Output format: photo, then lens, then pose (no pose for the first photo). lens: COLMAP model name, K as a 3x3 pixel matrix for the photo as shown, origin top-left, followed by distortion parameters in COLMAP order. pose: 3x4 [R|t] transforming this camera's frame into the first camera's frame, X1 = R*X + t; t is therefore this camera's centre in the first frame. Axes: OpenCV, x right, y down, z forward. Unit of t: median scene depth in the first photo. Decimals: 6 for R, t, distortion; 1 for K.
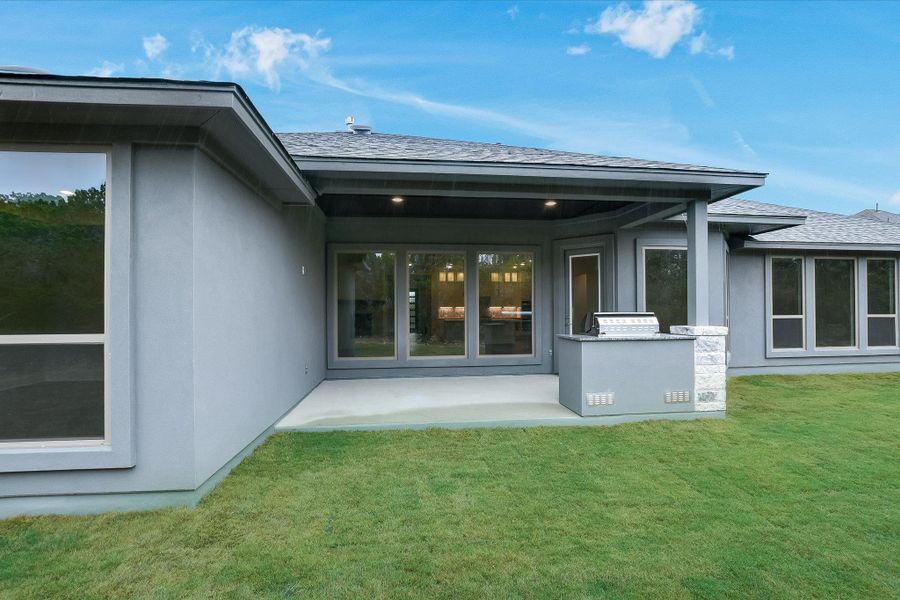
lens RADIAL K [[404.2, 0, 449.3], [0, 404.2, 307.0], [0, 0, 1]] dist [-0.014365, -0.000304]
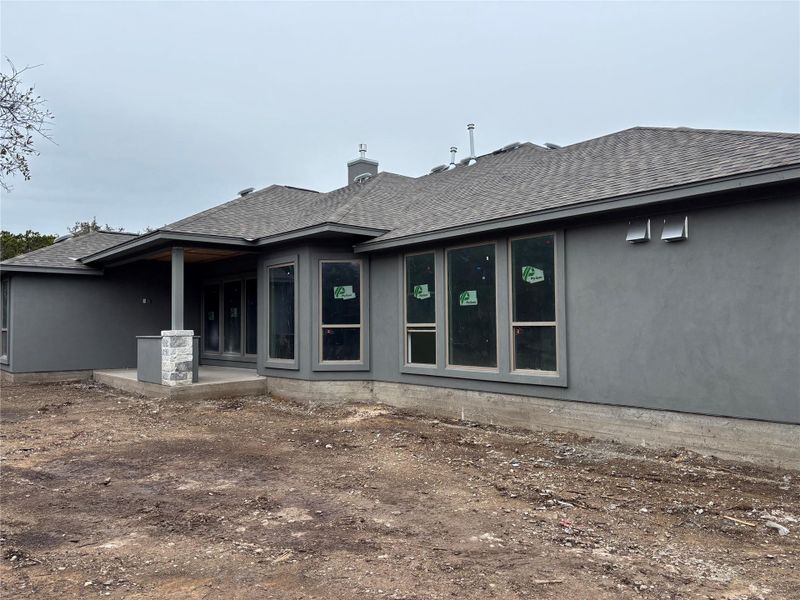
lens RADIAL K [[596.7, 0, 405.9], [0, 596.7, 298.3], [0, 0, 1]] dist [0.028652, -0.010030]
pose [[0.557143, -0.039095, -0.829496, 2.181632], [0.011166, 0.999154, -0.039591, 0.020089], [0.830342, 0.012795, 0.557108, 0.339077]]
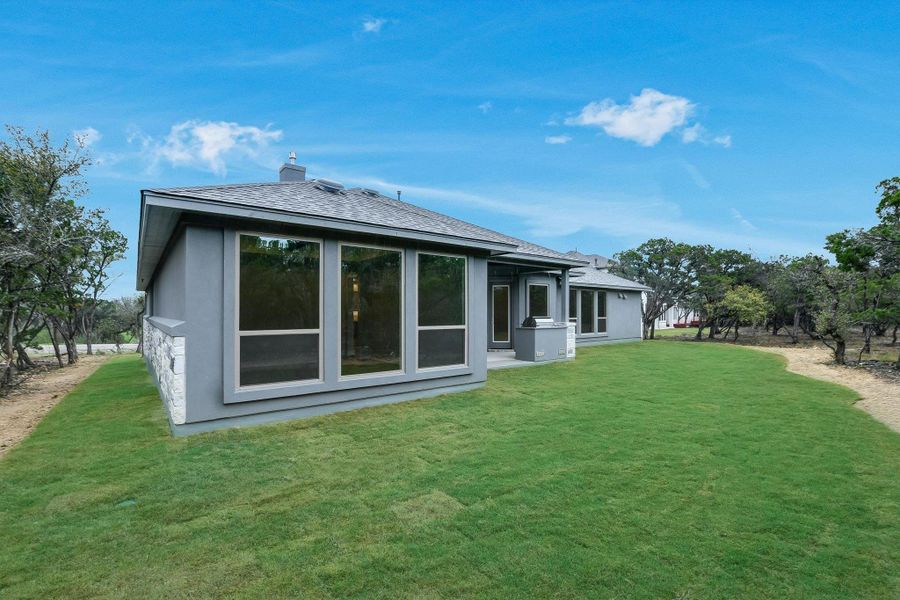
lens RADIAL K [[404.2, 0, 448.7], [0, 404.2, 307.2], [0, 0, 1]] dist [-0.014365, -0.000304]
pose [[0.851669, 0.009747, 0.523989, -0.891510], [-0.003630, 0.999913, -0.012700, -0.006990], [-0.524067, 0.008914, 0.851630, -0.488019]]
